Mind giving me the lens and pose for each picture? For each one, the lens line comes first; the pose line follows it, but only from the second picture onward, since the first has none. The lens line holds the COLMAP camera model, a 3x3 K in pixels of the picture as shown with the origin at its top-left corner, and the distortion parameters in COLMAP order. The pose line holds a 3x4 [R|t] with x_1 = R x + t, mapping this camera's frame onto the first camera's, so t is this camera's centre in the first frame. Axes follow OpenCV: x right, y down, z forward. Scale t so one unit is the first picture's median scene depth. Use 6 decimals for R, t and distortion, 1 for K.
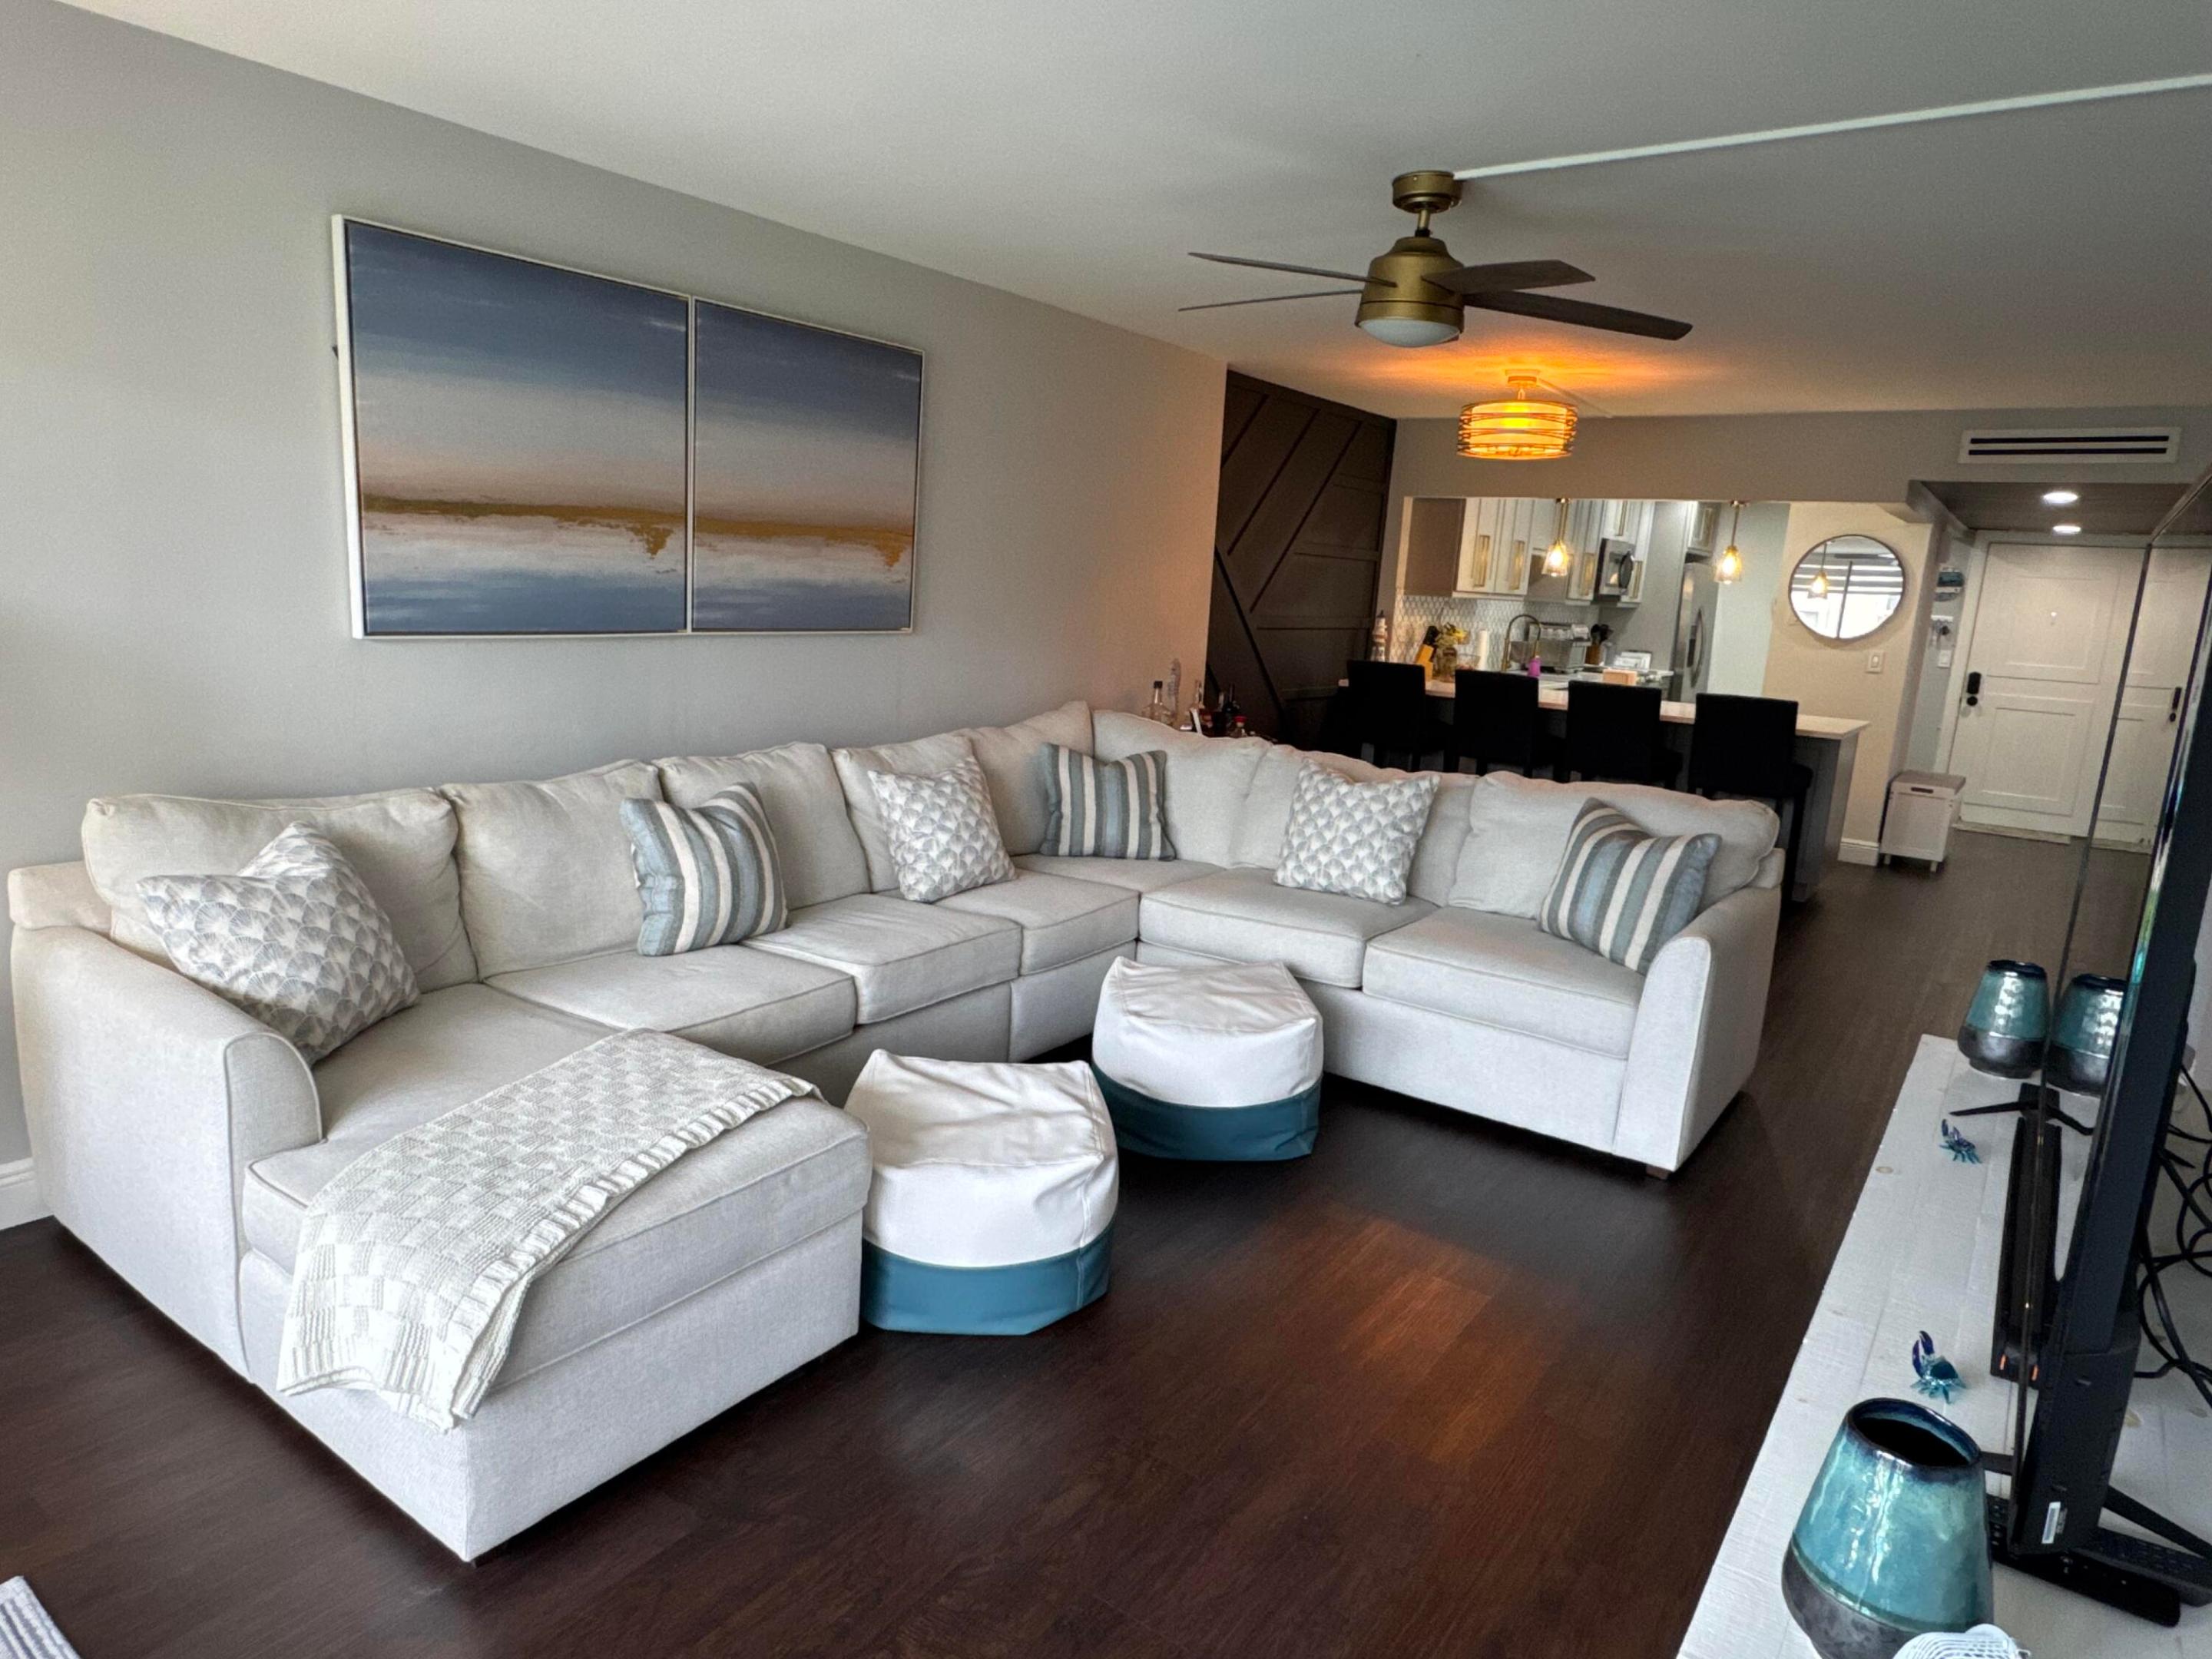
lens RADIAL K [[1398.8, 0, 1091.8], [0, 1398.8, 831.4], [0, 0, 1]] dist [-0.000353, 0.000078]
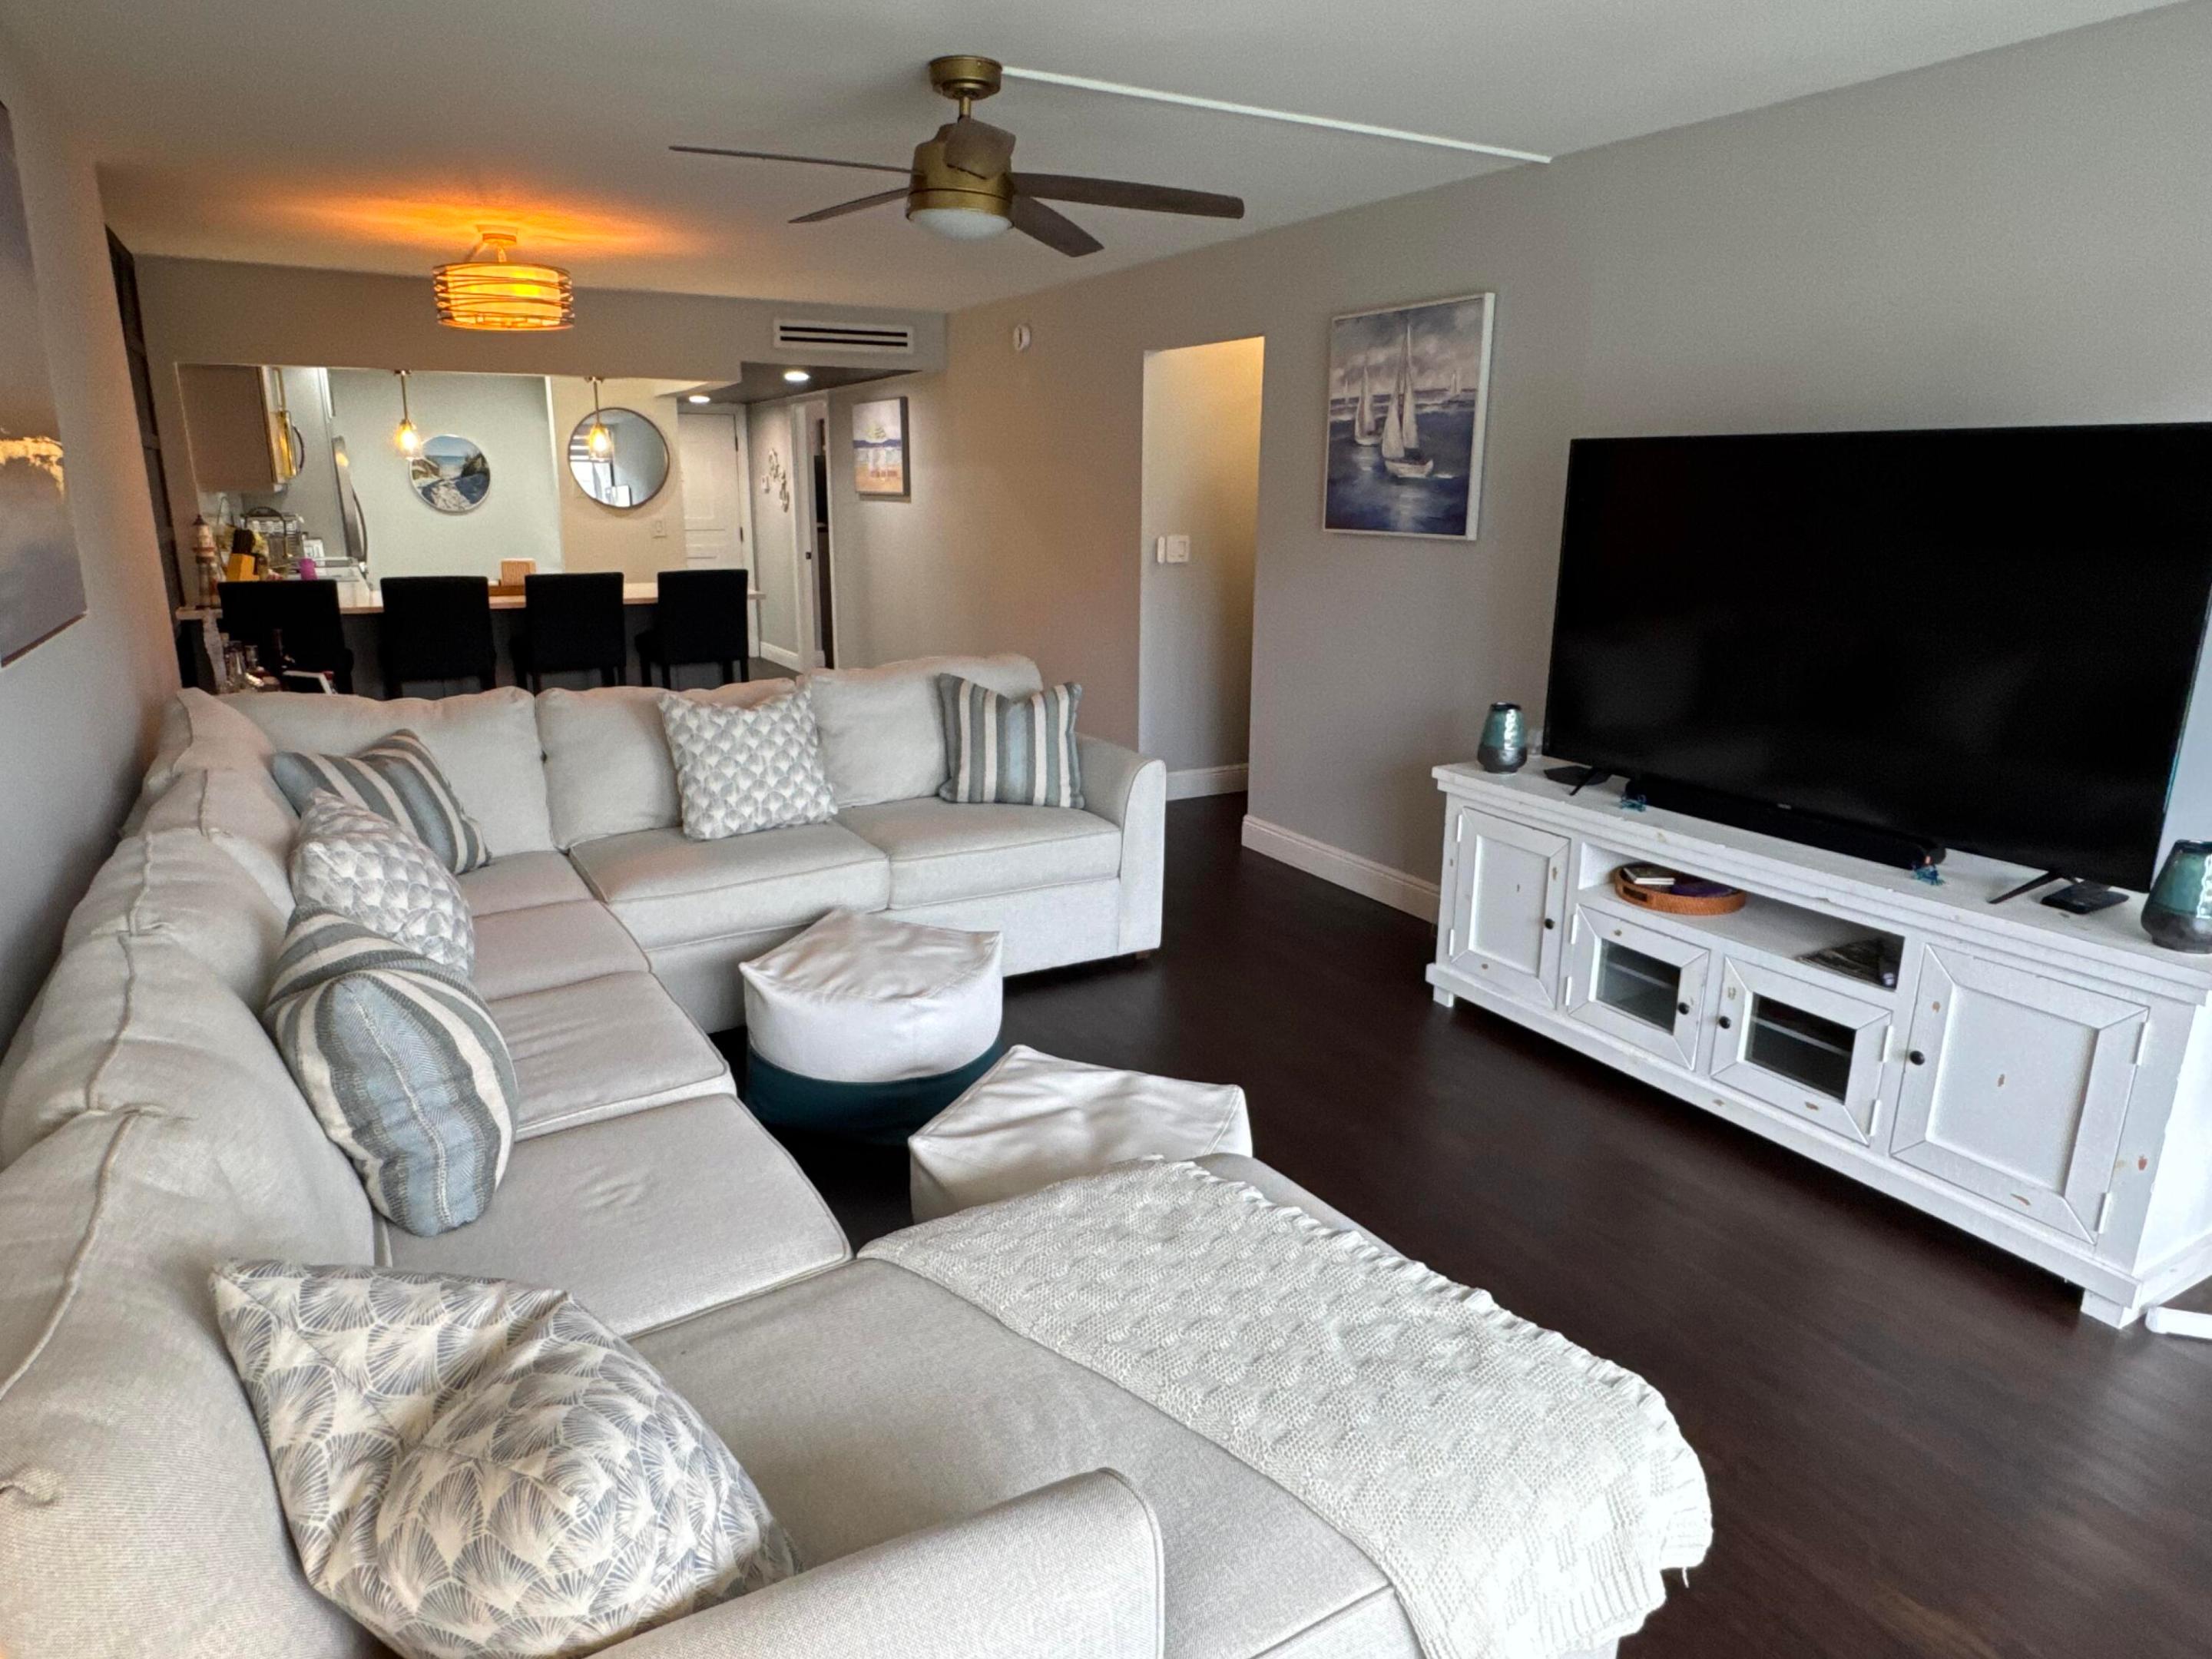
lens RADIAL K [[1367.5, 0, 1109.5], [0, 1367.5, 847.0], [0, 0, 1]] dist [-0.002621, -0.000661]
pose [[0.391083, -0.290454, 0.873321, -0.539539], [0.185749, 0.954279, 0.234199, -0.116107], [-0.901416, 0.070628, 0.427154, 0.417904]]
